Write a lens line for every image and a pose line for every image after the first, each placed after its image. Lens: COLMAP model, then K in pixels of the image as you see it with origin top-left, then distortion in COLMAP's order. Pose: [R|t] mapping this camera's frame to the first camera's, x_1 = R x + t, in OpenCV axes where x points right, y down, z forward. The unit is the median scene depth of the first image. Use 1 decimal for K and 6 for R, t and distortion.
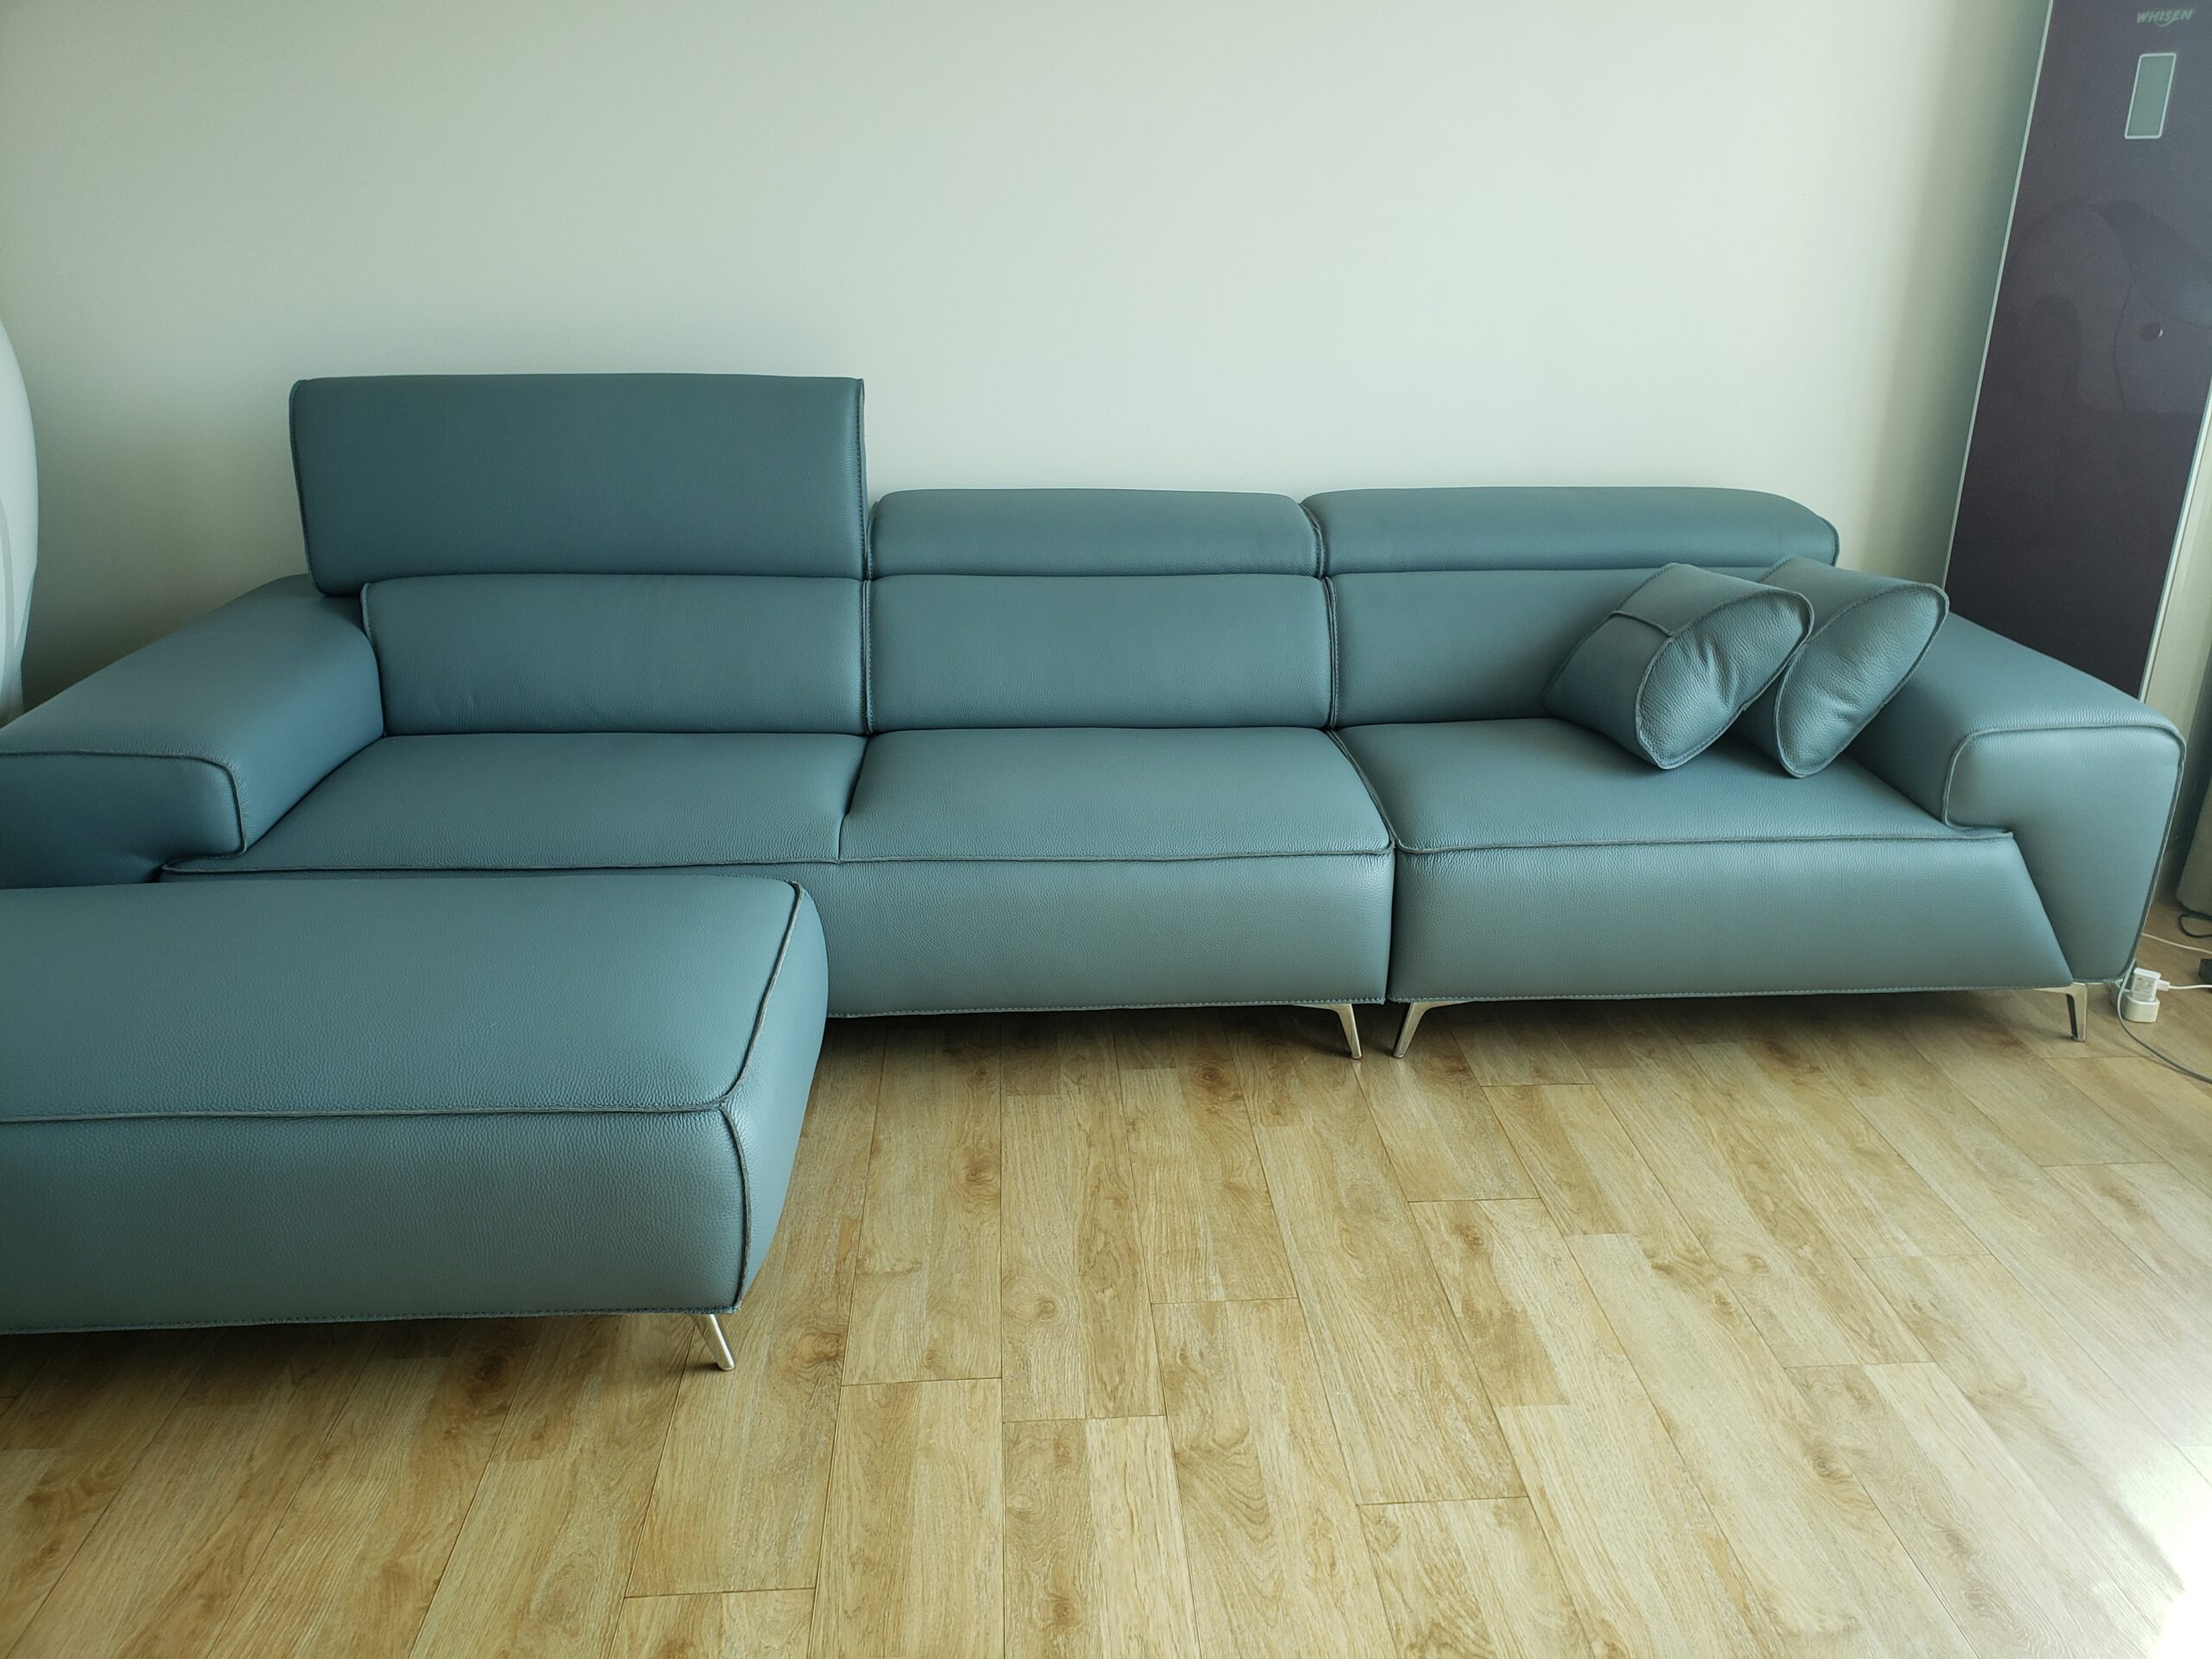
lens RADIAL K [[1681.9, 0, 1111.8], [0, 1681.9, 820.7], [0, 0, 1]] dist [0.025781, -0.001549]
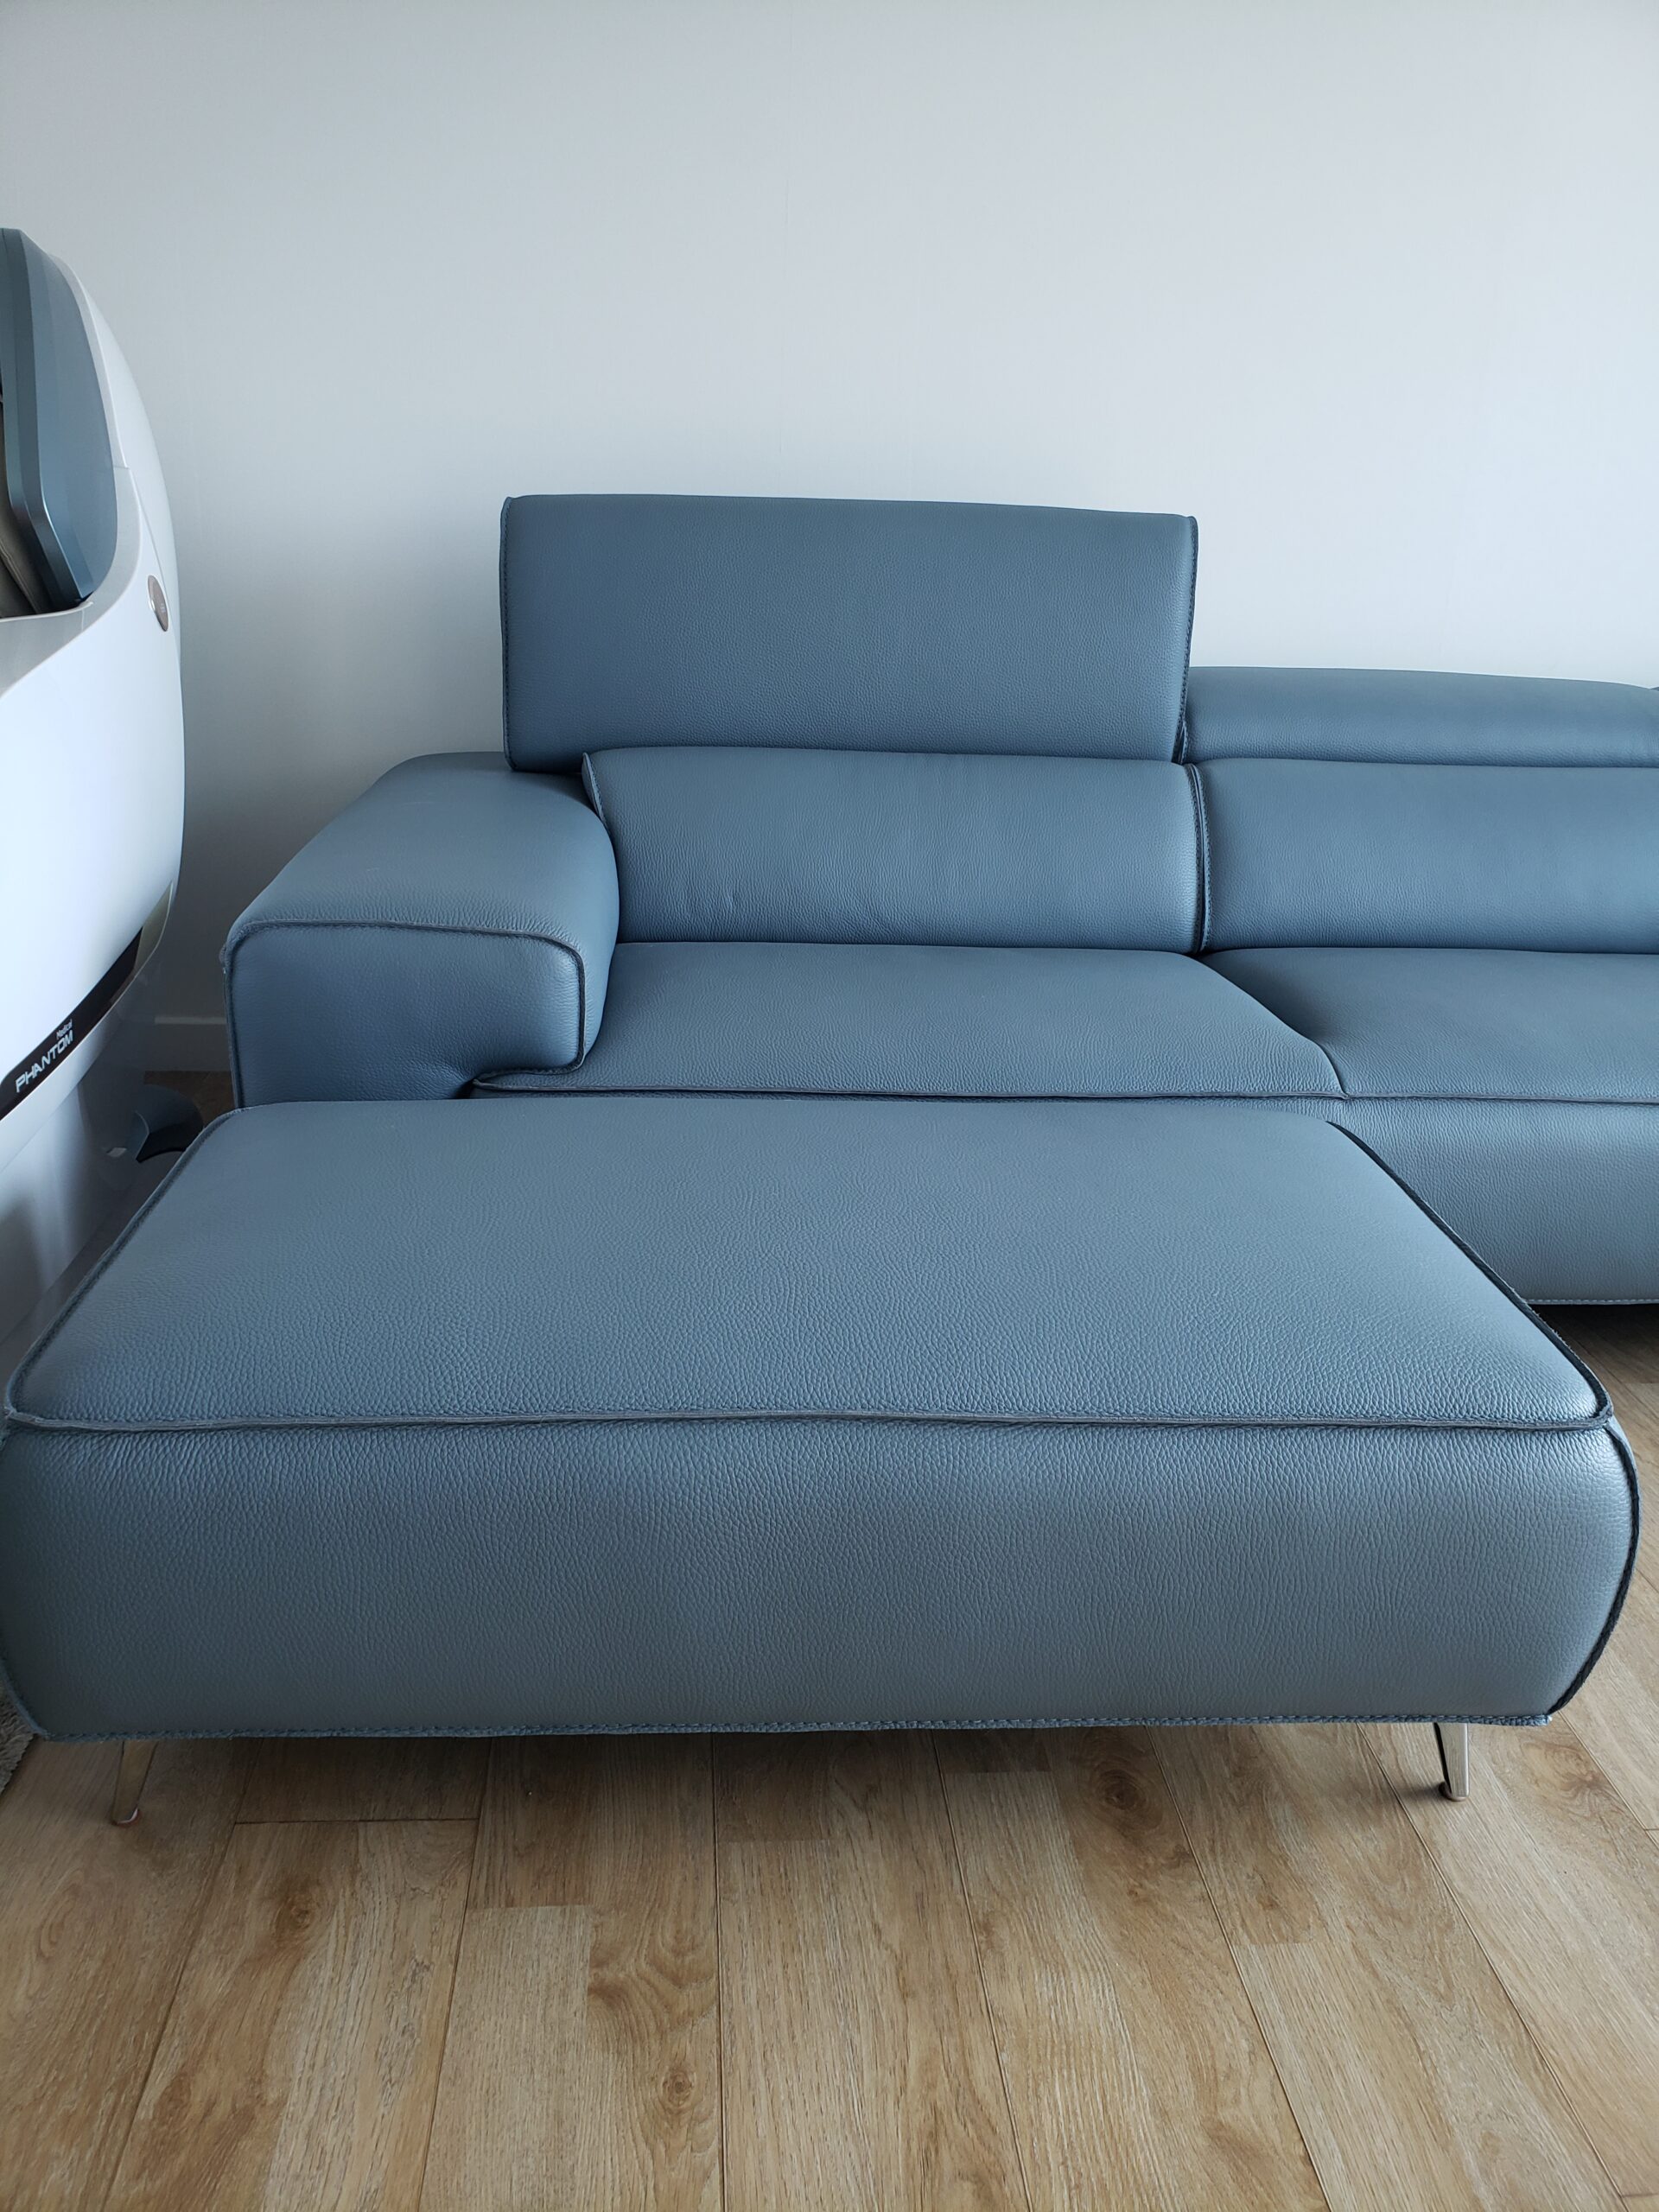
lens RADIAL K [[1681.9, 0, 828.1], [0, 1681.9, 1114.1], [0, 0, 1]] dist [0.025781, -0.001549]
pose [[0.999756, 0.020648, 0.007797, -0.408137], [-0.020572, 0.999741, -0.009696, 0.045342], [-0.007995, 0.009533, 0.999923, 0.247855]]
